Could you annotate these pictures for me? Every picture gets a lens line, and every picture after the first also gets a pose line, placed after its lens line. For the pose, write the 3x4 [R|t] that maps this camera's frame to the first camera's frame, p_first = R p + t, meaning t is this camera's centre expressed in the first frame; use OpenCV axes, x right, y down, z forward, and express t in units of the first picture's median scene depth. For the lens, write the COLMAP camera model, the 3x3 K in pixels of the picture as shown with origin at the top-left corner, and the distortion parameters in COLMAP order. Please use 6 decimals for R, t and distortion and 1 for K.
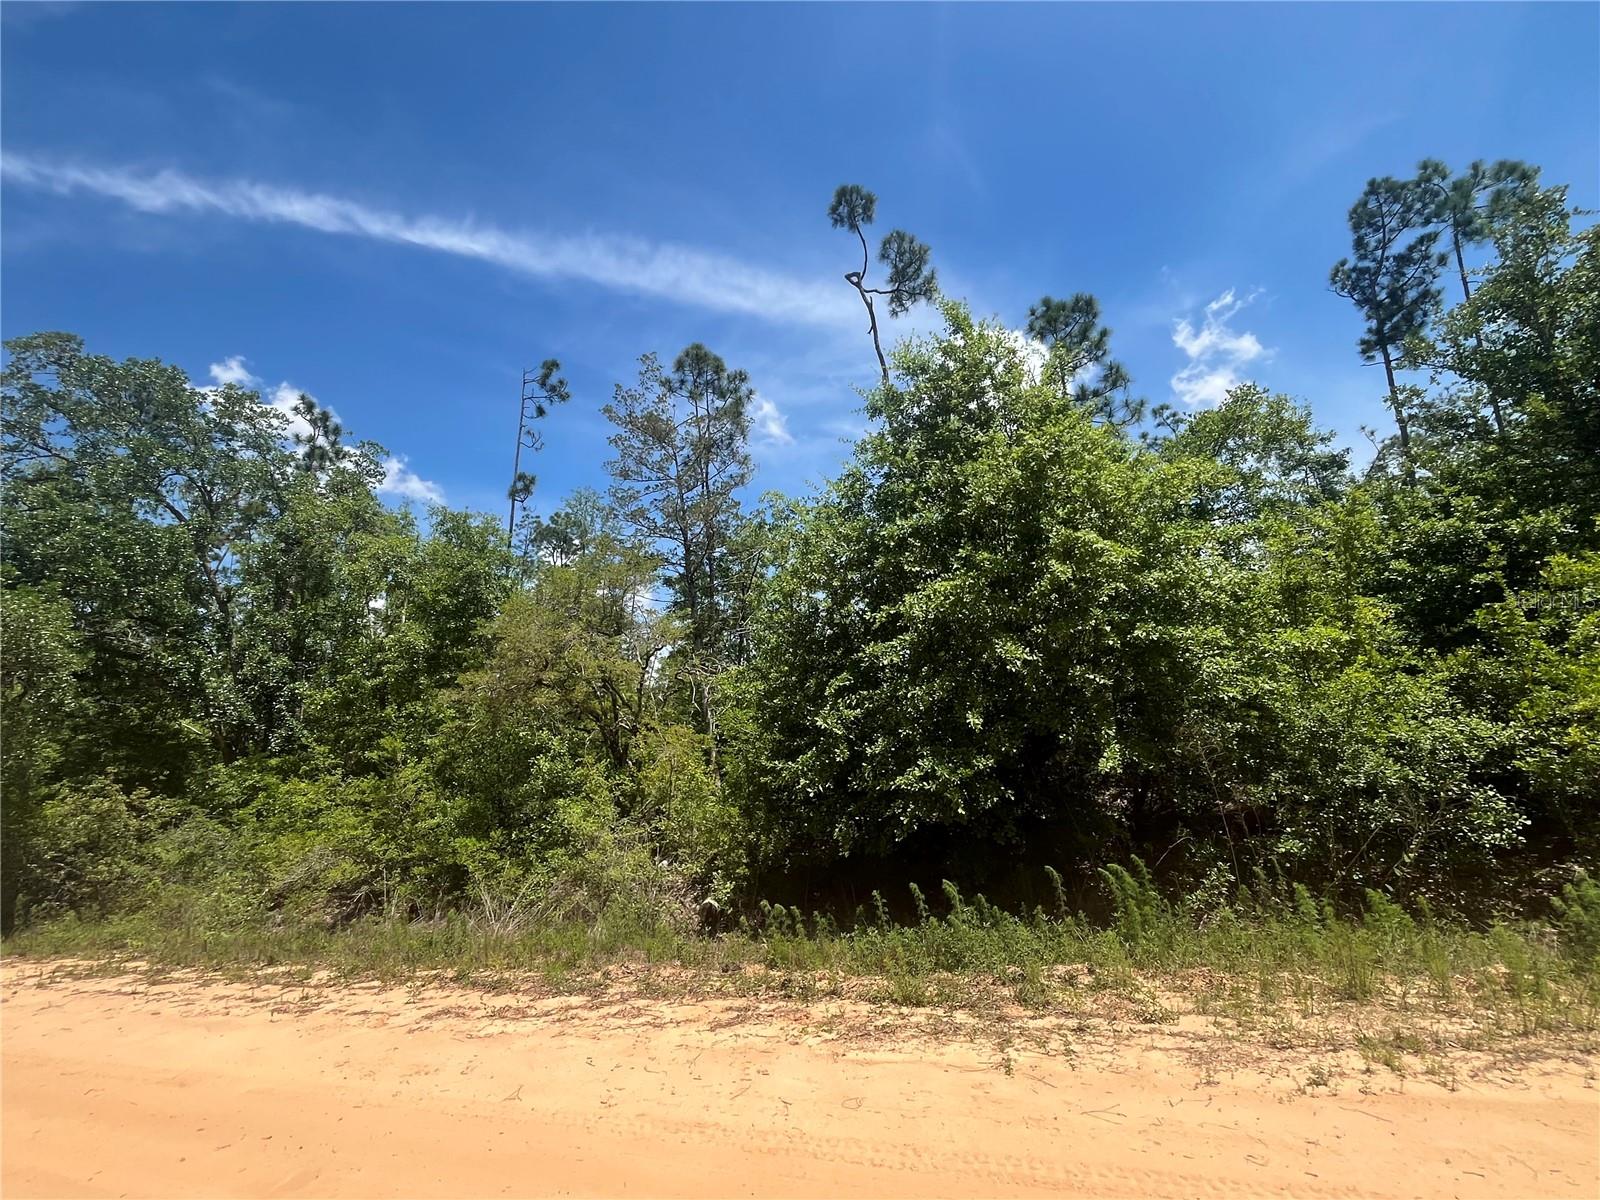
lens RADIAL K [[738.0, 0, 803.7], [0, 738.0, 573.4], [0, 0, 1]] dist [0.003315, 0.000135]
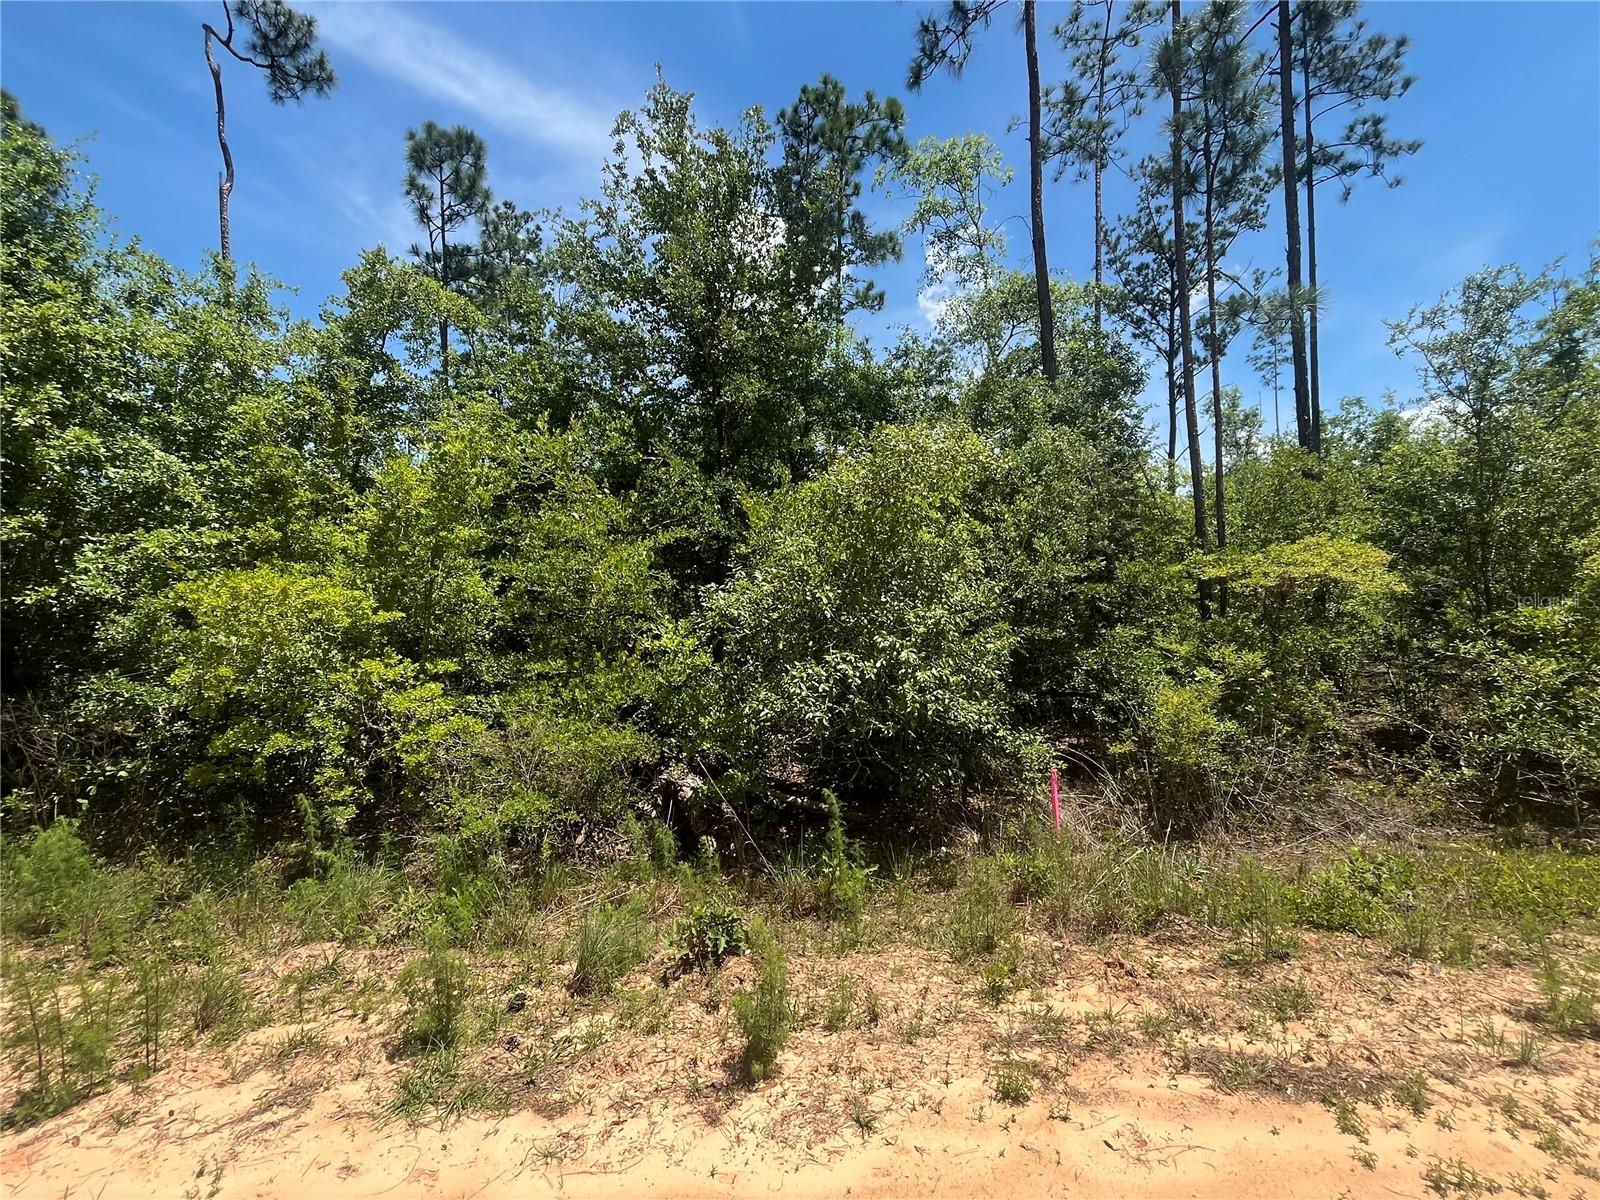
lens RADIAL K [[746.6, 0, 796.9], [0, 746.6, 587.8], [0, 0, 1]] dist [0.000163, 0.000637]
pose [[0.936653, 0.064864, 0.344200, 0.420832], [-0.128008, 0.978117, 0.164014, -0.041095], [-0.326029, -0.197685, 0.924460, -0.033076]]
